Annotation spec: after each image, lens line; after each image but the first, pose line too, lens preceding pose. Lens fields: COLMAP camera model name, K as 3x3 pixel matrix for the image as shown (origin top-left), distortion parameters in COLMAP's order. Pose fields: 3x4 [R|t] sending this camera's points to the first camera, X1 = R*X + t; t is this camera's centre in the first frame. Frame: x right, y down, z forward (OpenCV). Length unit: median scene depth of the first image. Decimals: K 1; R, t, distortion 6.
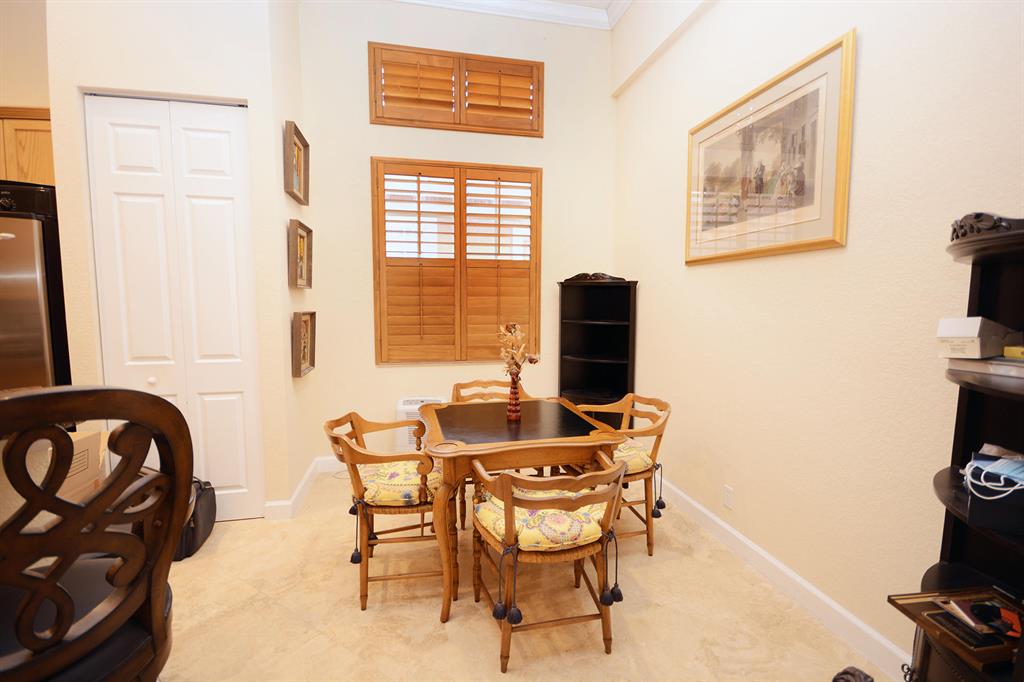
lens RADIAL K [[455.8, 0, 512.0], [0, 455.8, 341.0], [0, 0, 1]] dist [-0.003484, -0.000127]
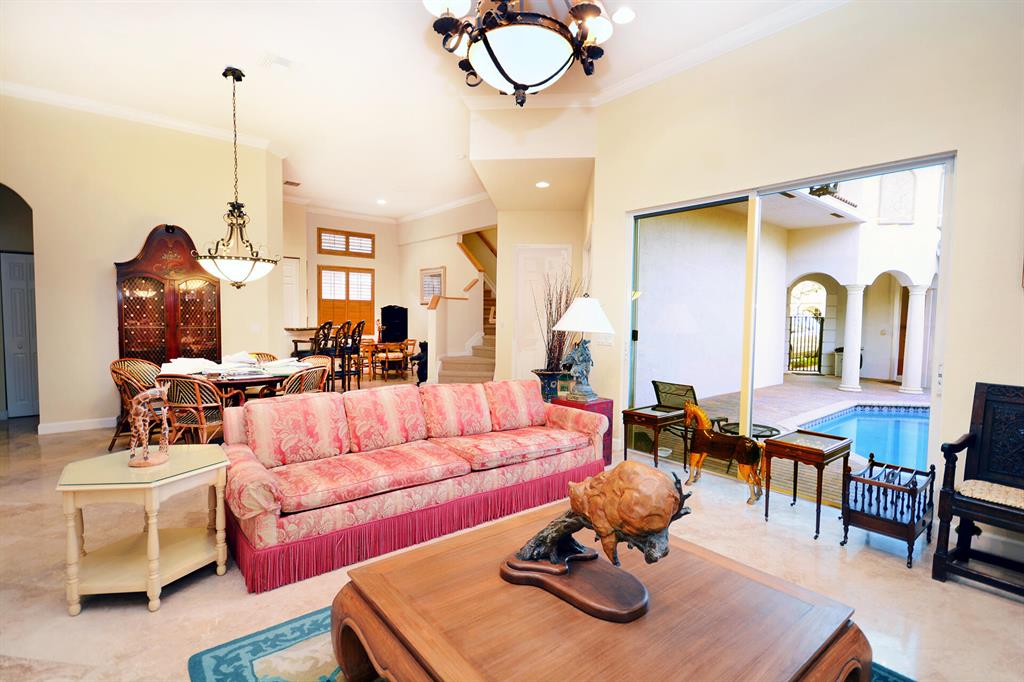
lens RADIAL K [[487.2, 0, 512.0], [0, 487.2, 341.0], [0, 0, 1]] dist [-0.003618, -0.000325]
pose [[0.887511, -0.018022, 0.460434, -0.632349], [0.035185, 0.998968, -0.028720, 0.215869], [-0.459441, 0.041689, 0.887229, -2.280014]]
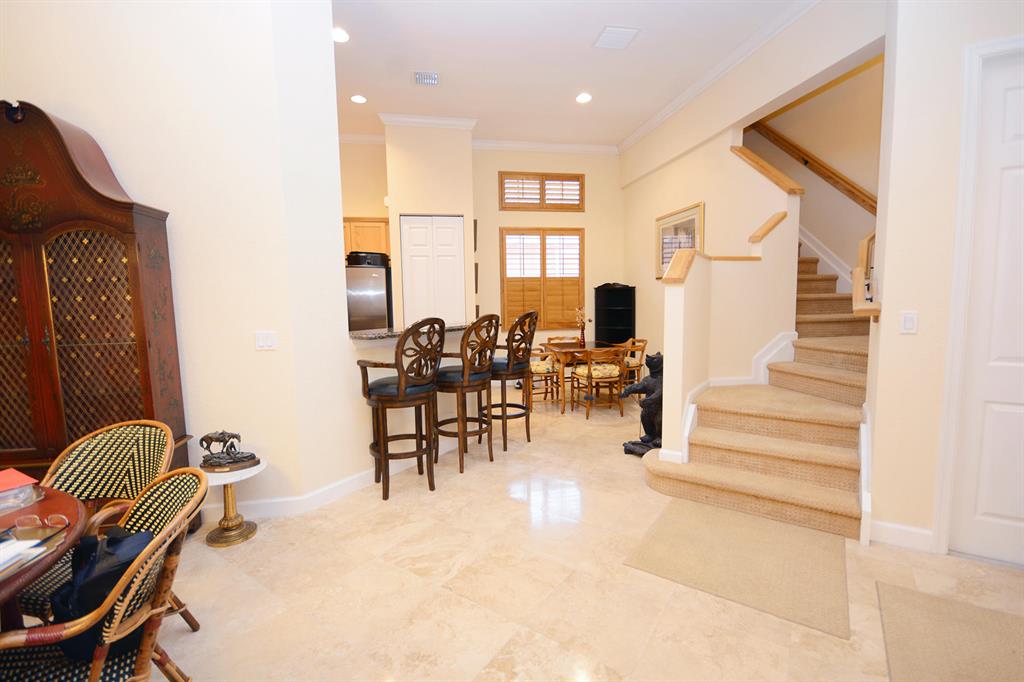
lens RADIAL K [[455.8, 0, 512.0], [0, 455.8, 341.0], [0, 0, 1]] dist [-0.003484, -0.000127]
pose [[0.999260, -0.020583, -0.032484, -0.194391], [0.020607, 0.999788, 0.000413, 0.090733], [0.032468, -0.001082, 0.999472, -0.963934]]
